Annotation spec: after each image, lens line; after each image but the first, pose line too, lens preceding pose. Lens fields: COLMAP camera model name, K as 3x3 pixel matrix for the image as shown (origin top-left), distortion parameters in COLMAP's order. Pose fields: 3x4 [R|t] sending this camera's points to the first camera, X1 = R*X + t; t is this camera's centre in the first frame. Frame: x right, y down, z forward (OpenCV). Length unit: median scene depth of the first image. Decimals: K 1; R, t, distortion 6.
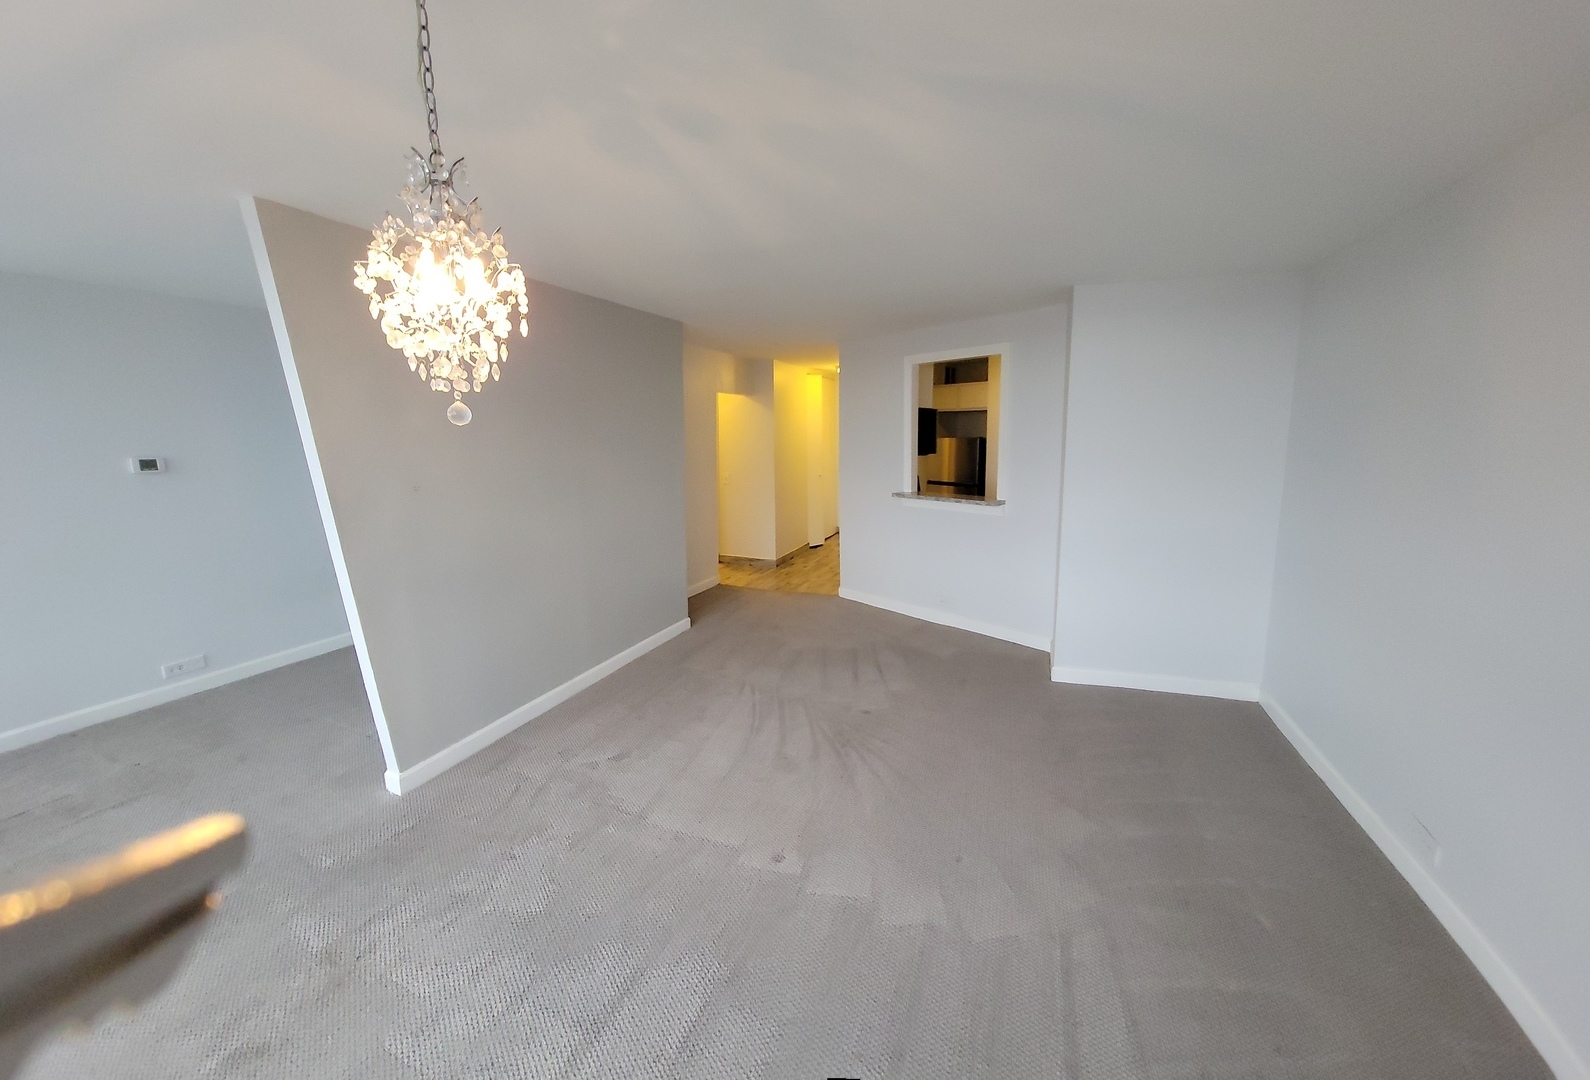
lens RADIAL K [[623.5, 0, 803.8], [0, 623.5, 527.6], [0, 0, 1]] dist [0.003812, 0.000282]
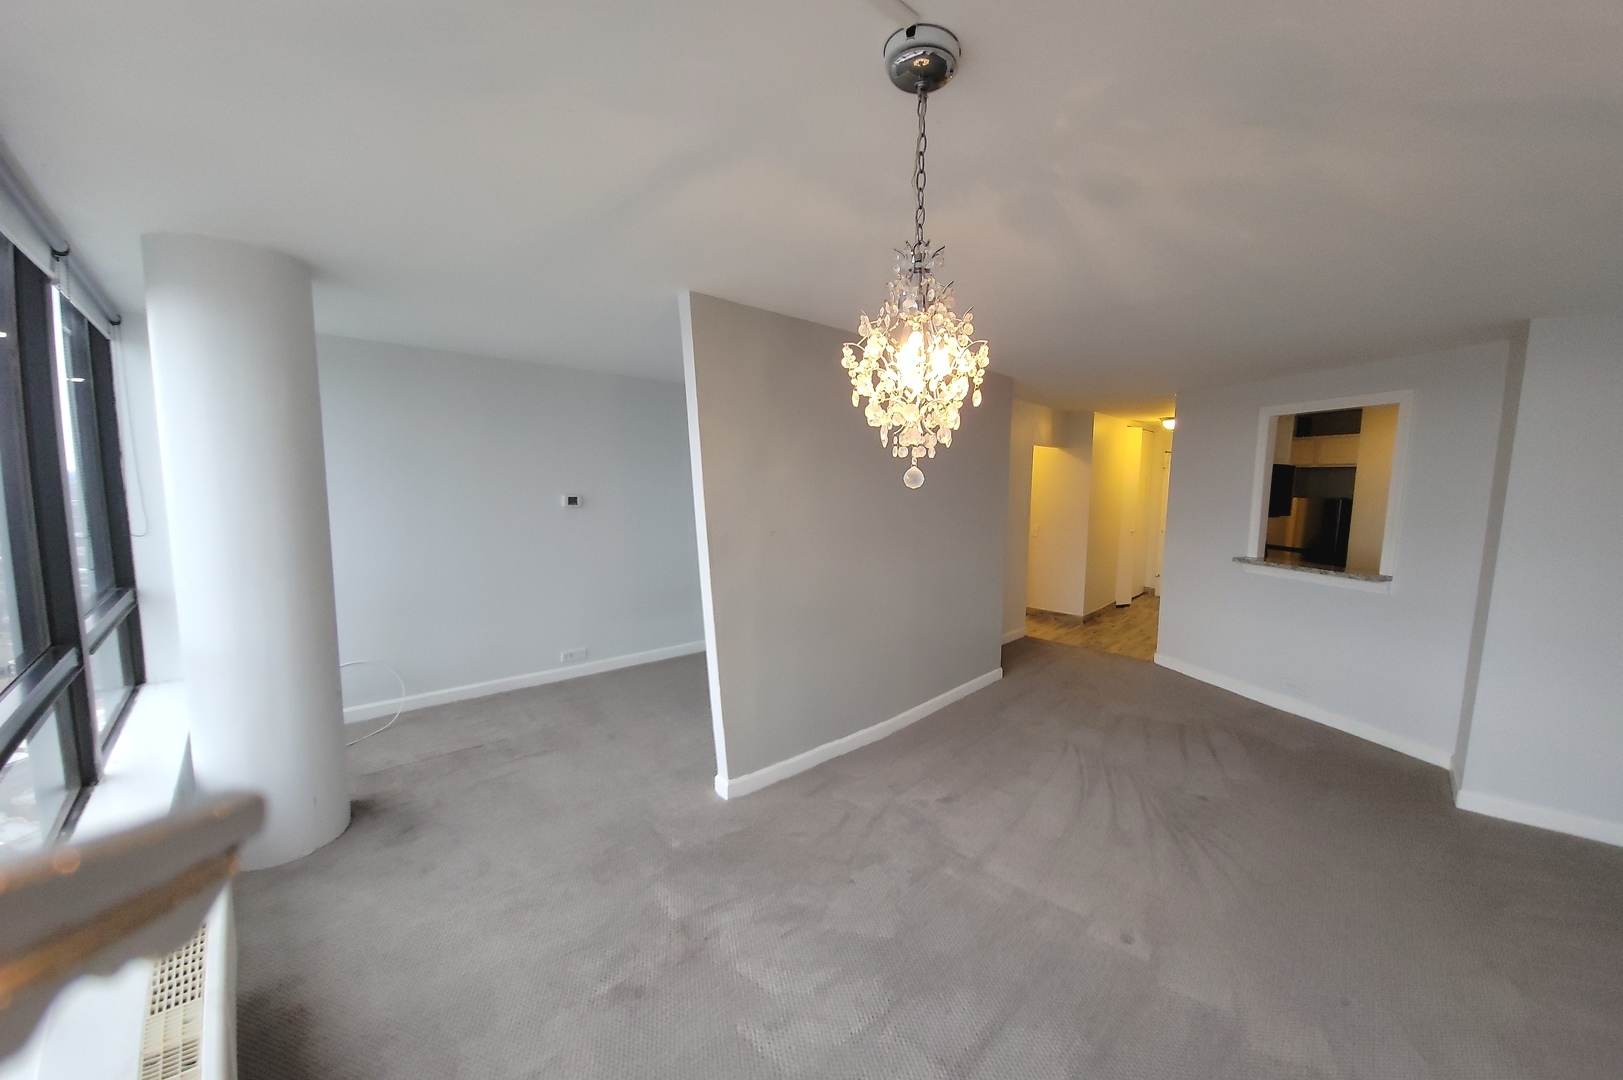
lens RADIAL K [[616.7, 0, 816.1], [0, 616.7, 541.3], [0, 0, 1]] dist [0.011551, 0.000342]
pose [[0.953857, 0.053246, -0.295502, -0.199879], [-0.065001, 0.997431, -0.030091, -0.011693], [0.293141, 0.047911, 0.954868, -0.053698]]
